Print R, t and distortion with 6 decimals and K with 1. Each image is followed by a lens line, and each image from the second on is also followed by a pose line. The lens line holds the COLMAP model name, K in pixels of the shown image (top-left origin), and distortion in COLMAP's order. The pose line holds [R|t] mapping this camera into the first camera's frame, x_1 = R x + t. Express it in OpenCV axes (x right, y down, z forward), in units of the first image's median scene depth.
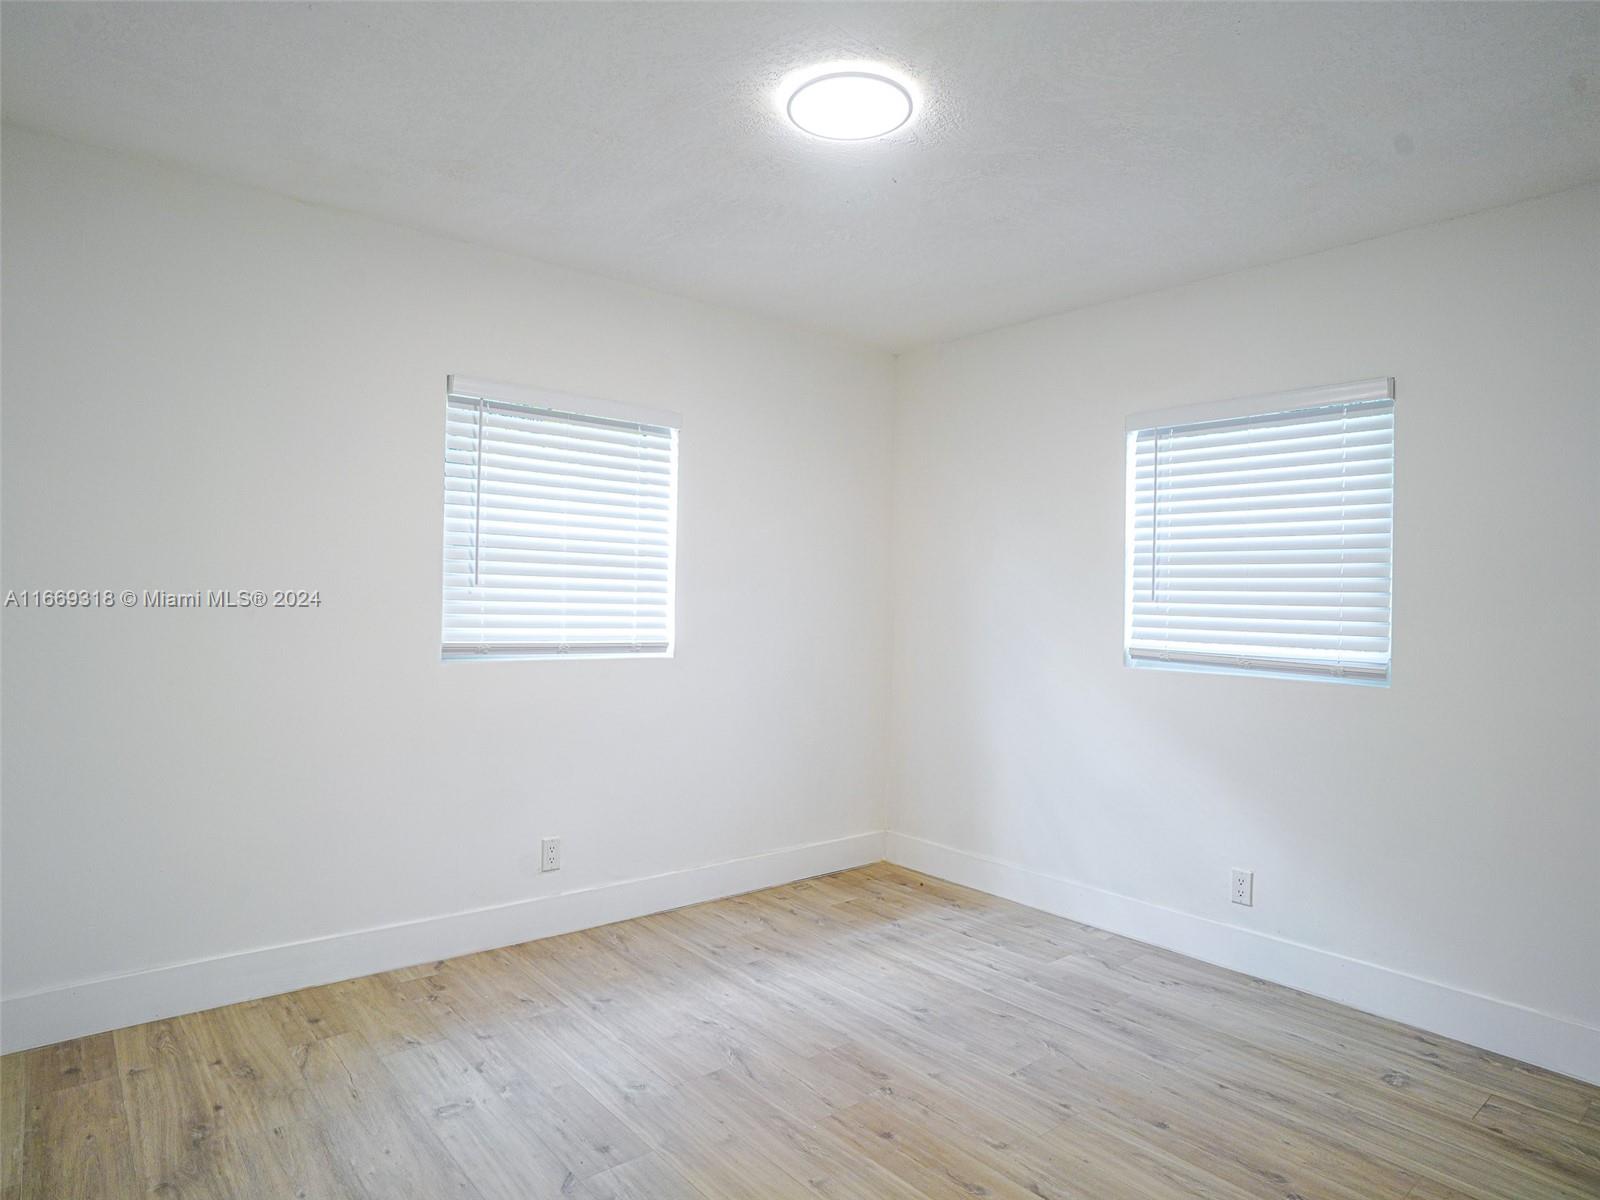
lens RADIAL K [[938.7, 0, 806.1], [0, 938.7, 598.9], [0, 0, 1]] dist [-0.064151, 0.035126]
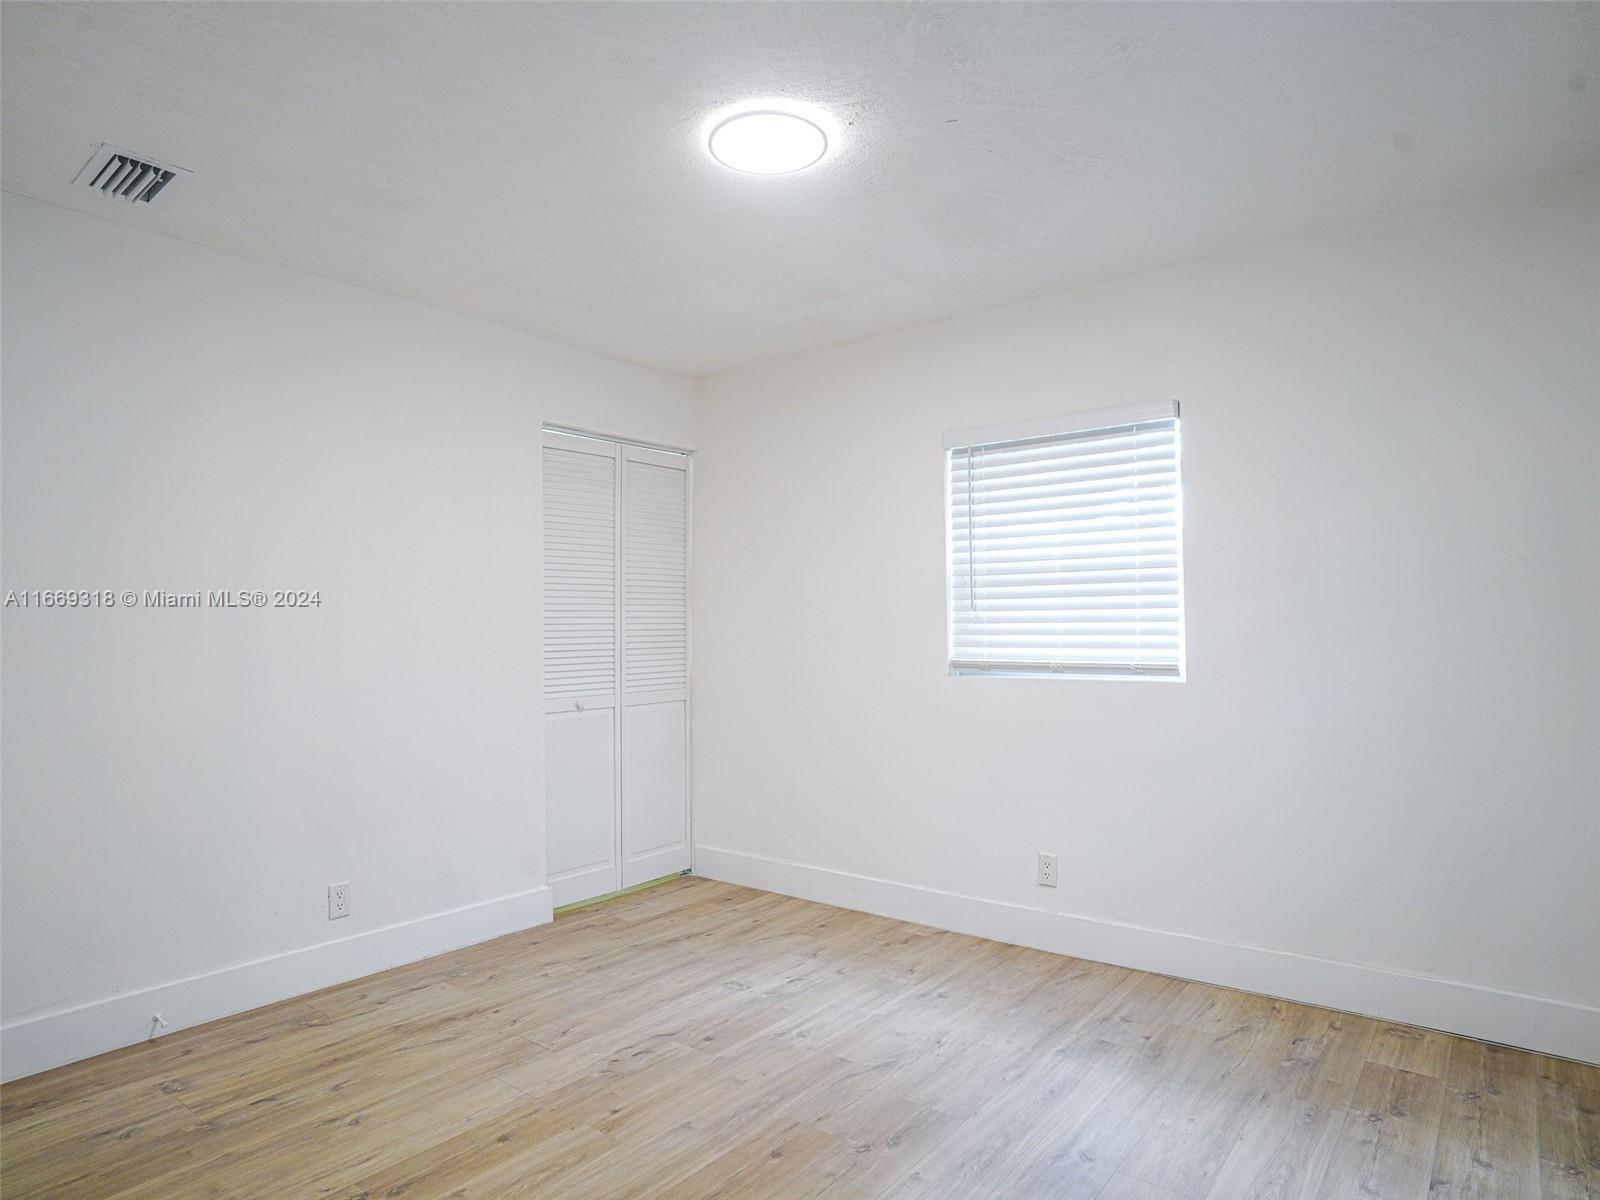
lens RADIAL K [[938.7, 0, 773.4], [0, 938.7, 599.5], [0, 0, 1]] dist [-0.064151, 0.035126]
pose [[0.182559, -0.056273, -0.981583, 0.736401], [0.018327, 0.998382, -0.053828, 0.030183], [0.983024, -0.008163, 0.183295, 0.558369]]
